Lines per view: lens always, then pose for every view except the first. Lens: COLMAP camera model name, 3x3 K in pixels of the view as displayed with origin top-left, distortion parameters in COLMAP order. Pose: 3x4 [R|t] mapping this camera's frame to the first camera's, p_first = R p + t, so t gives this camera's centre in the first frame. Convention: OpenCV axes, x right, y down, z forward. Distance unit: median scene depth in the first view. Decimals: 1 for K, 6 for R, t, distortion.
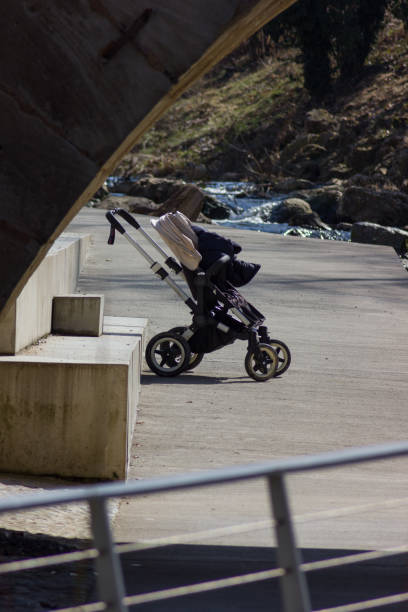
lens RADIAL K [[3613.4, 0, 207.5], [0, 3613.4, 304.9], [0, 0, 1]] dist [1.277246, 0.000000]
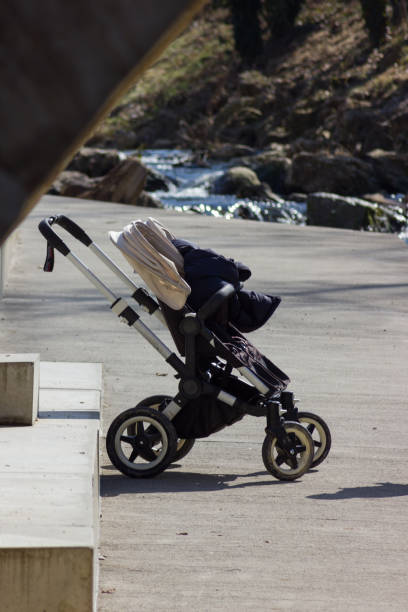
lens RADIAL K [[3613.4, 0, 200.1], [0, 3613.4, 305.6], [0, 0, 1]] dist [1.277246, 0.000000]
pose [[0.999516, -0.026034, 0.017008, -0.008098], [0.025869, 0.999617, 0.009849, -0.012273], [-0.017258, -0.009405, 0.999807, 0.268774]]
